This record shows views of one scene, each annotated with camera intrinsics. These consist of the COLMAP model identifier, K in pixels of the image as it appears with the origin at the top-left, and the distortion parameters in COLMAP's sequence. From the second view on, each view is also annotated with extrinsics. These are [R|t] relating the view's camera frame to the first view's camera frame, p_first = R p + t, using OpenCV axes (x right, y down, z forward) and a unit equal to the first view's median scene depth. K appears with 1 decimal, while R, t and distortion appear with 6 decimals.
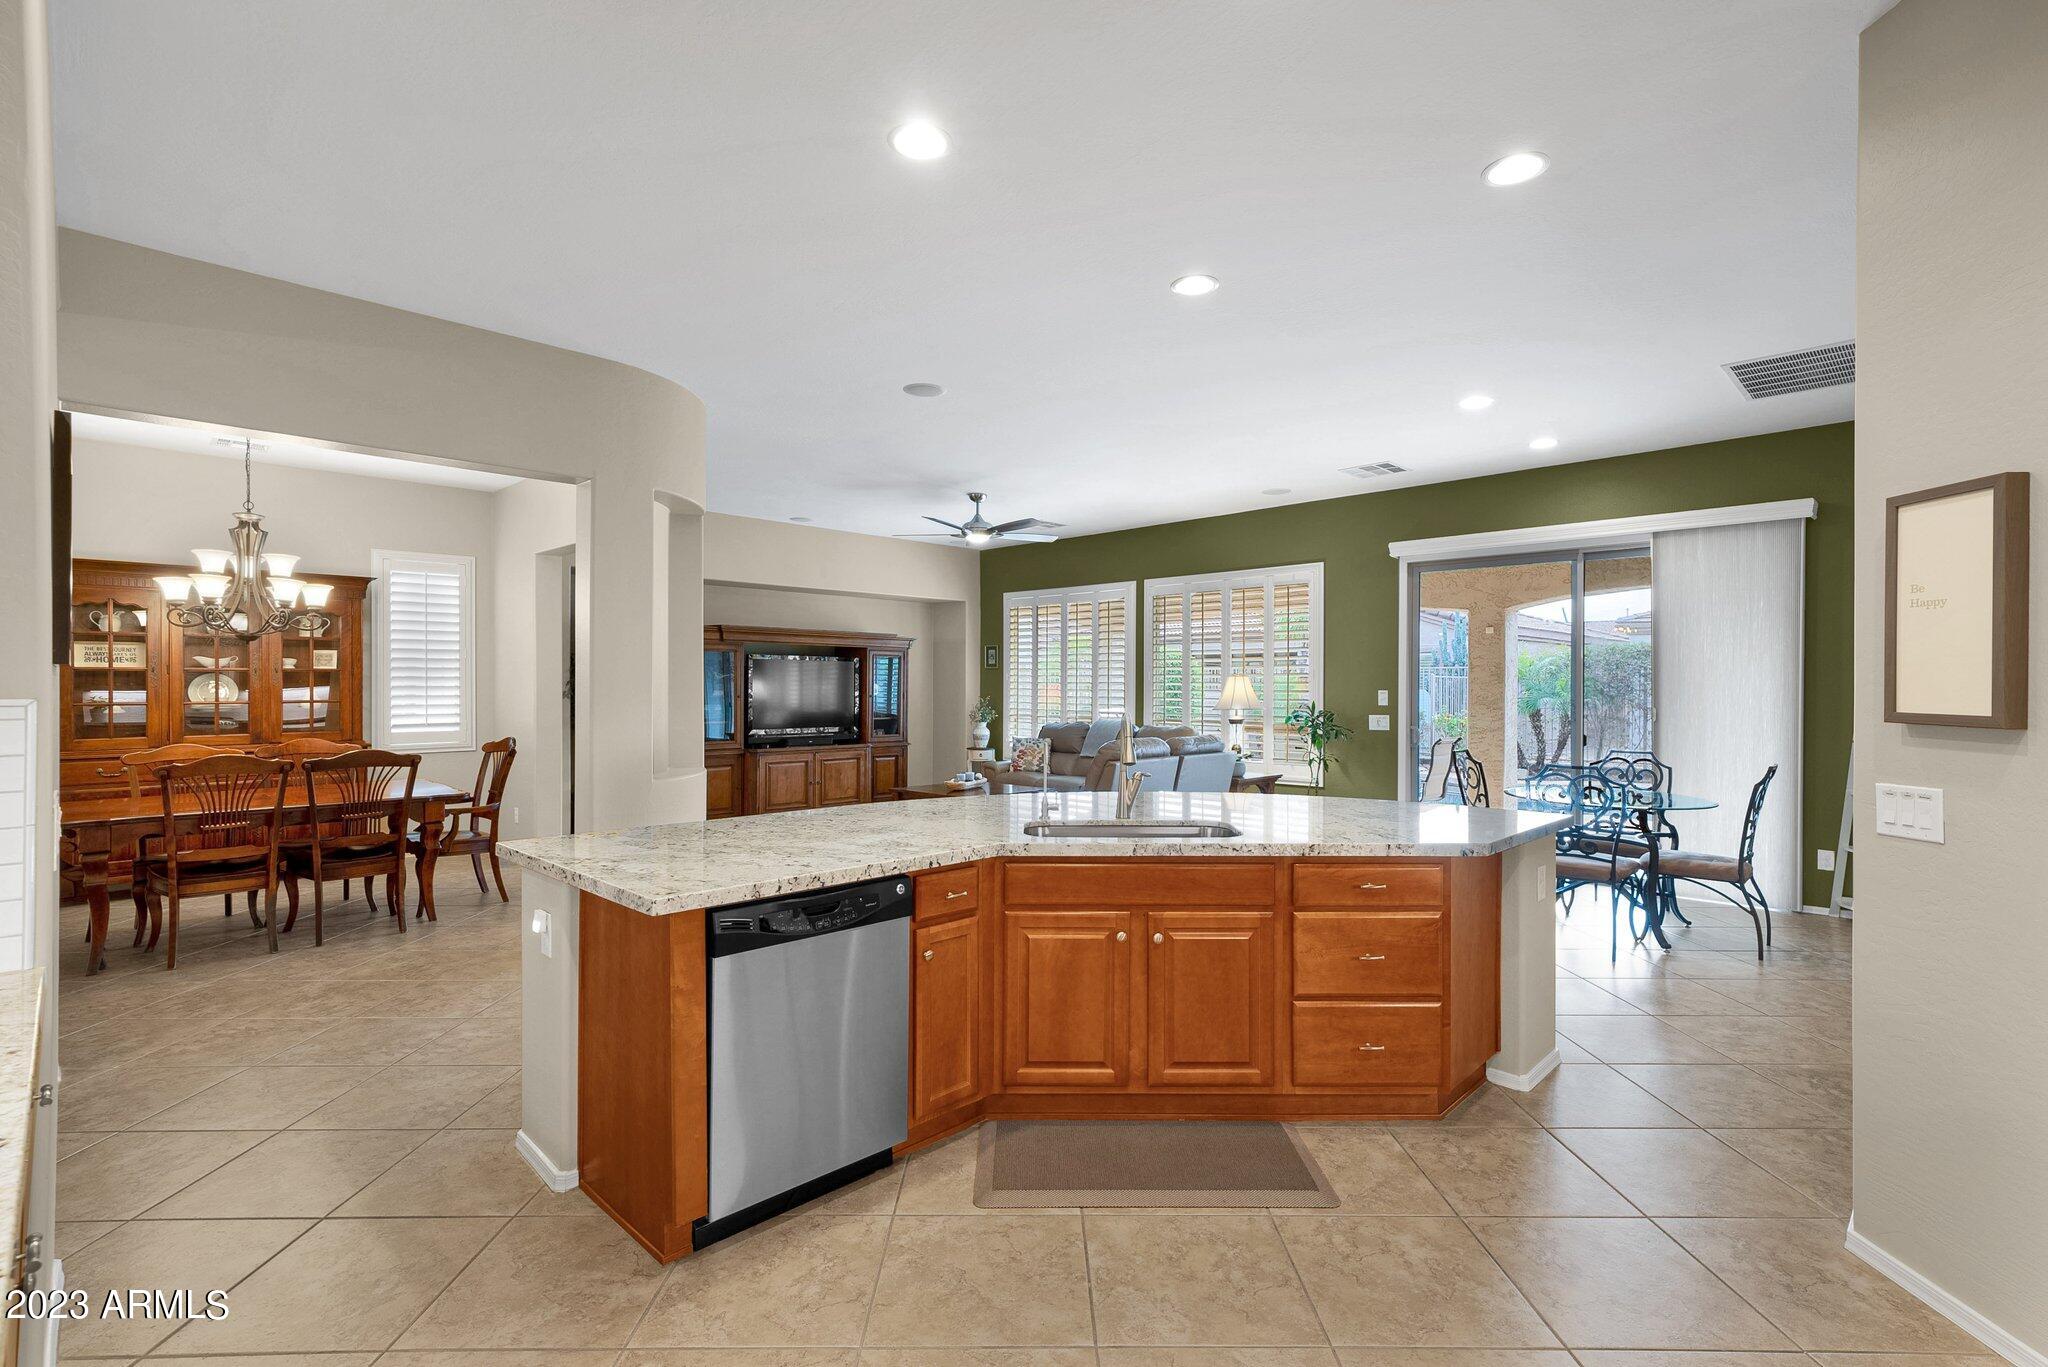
lens RADIAL K [[953.9, 0, 1021.5], [0, 953.9, 682.9], [0, 0, 1]] dist [0.003847, -0.000159]
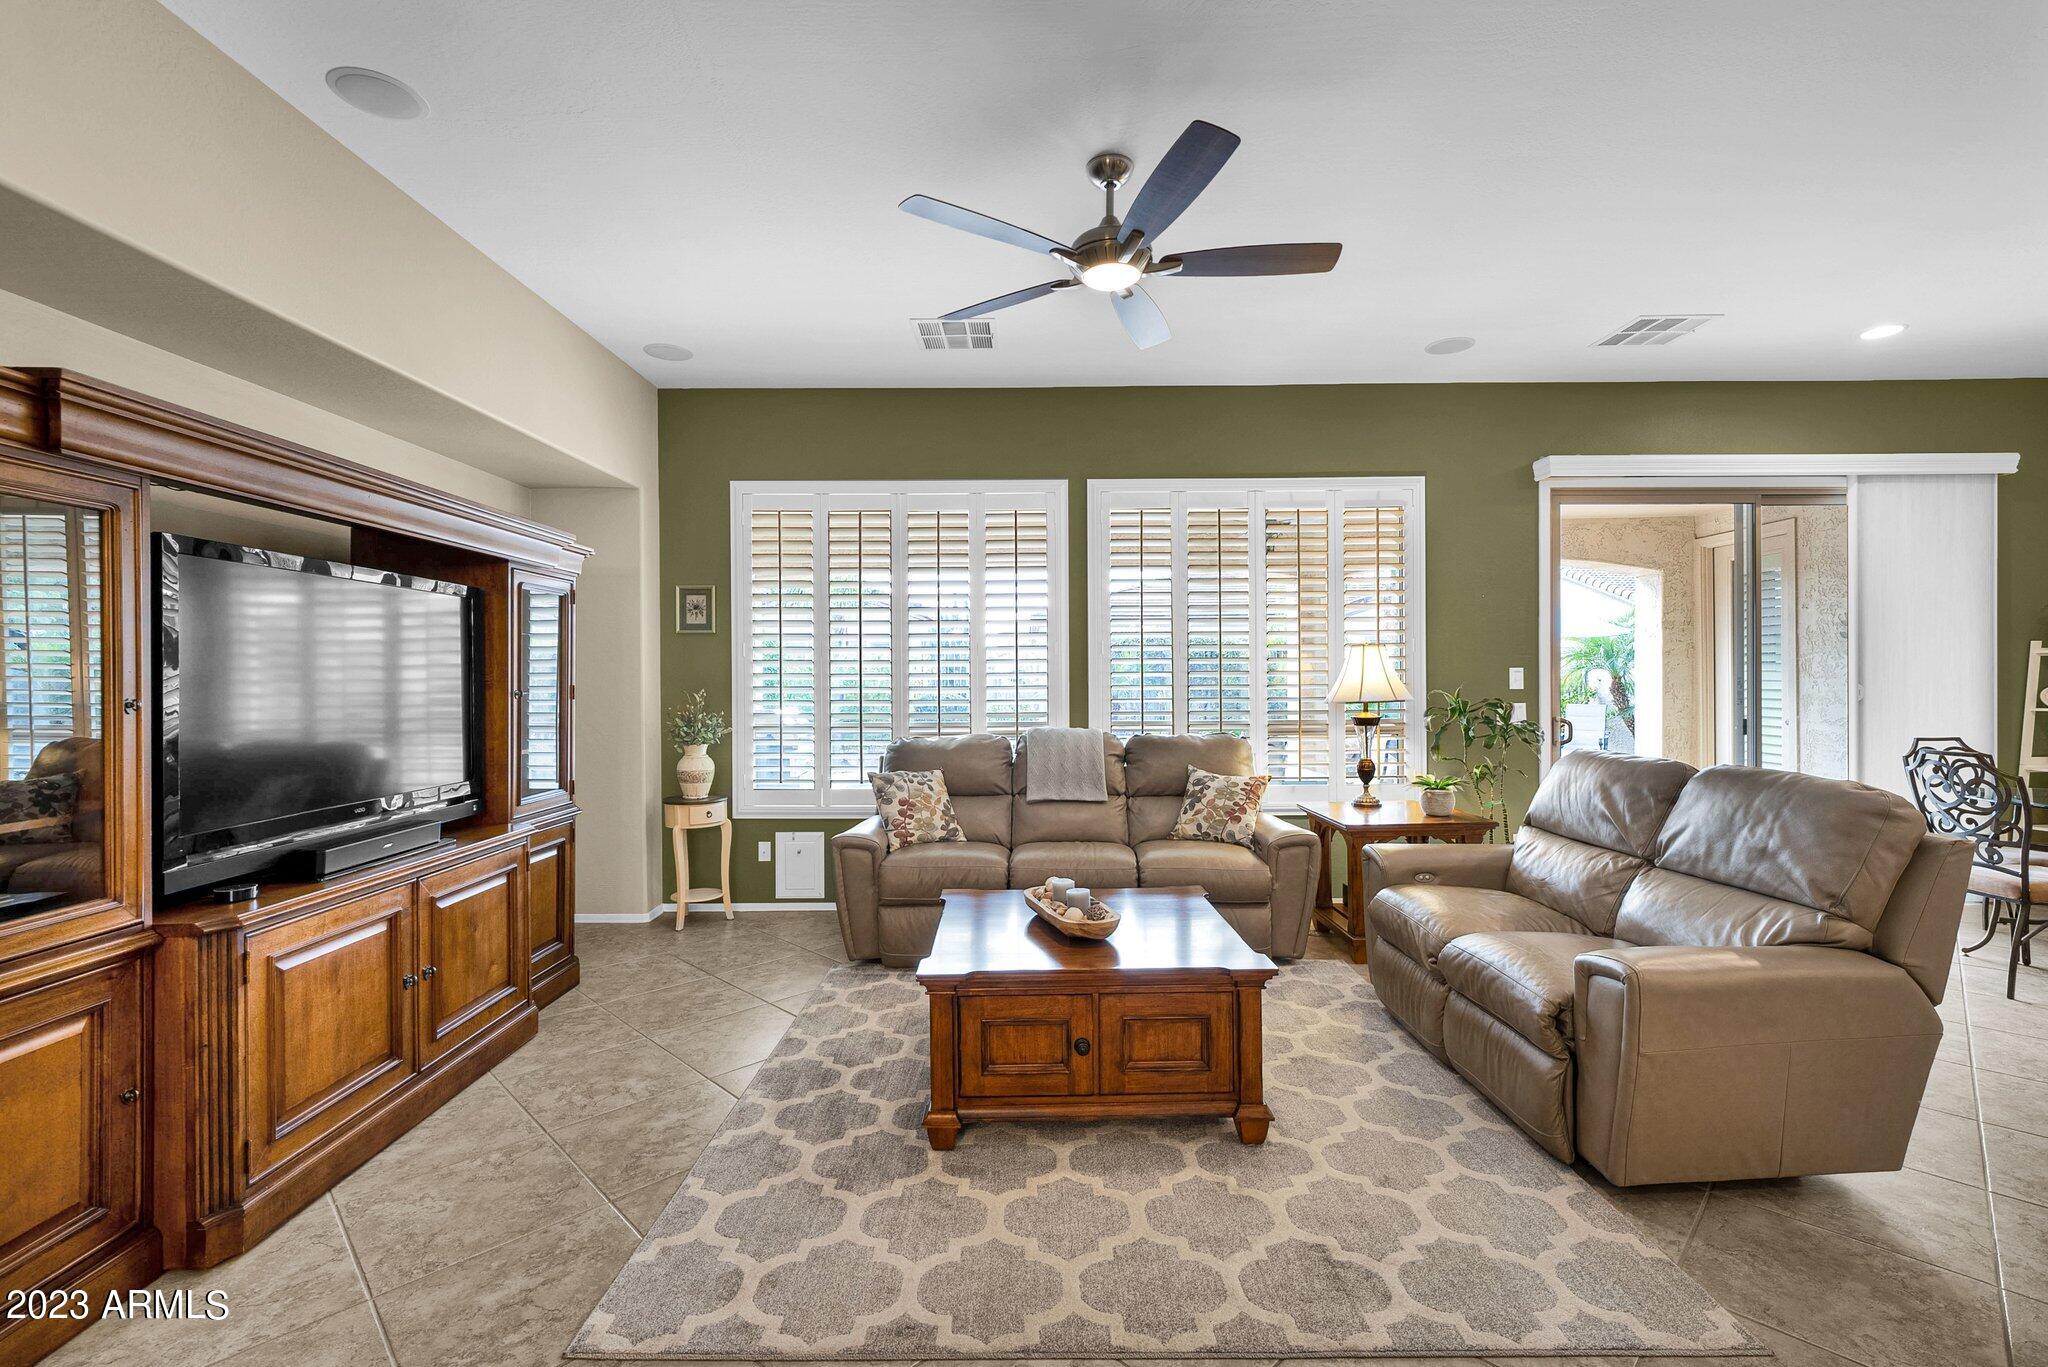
lens RADIAL K [[903.4, 0, 1028.8], [0, 903.4, 681.3], [0, 0, 1]] dist [0.009627, -0.000164]
pose [[0.697146, -0.011788, 0.716832, -0.305743], [0.006434, 0.999927, 0.010187, 0.007737], [-0.716900, -0.002490, 0.697171, 0.696306]]
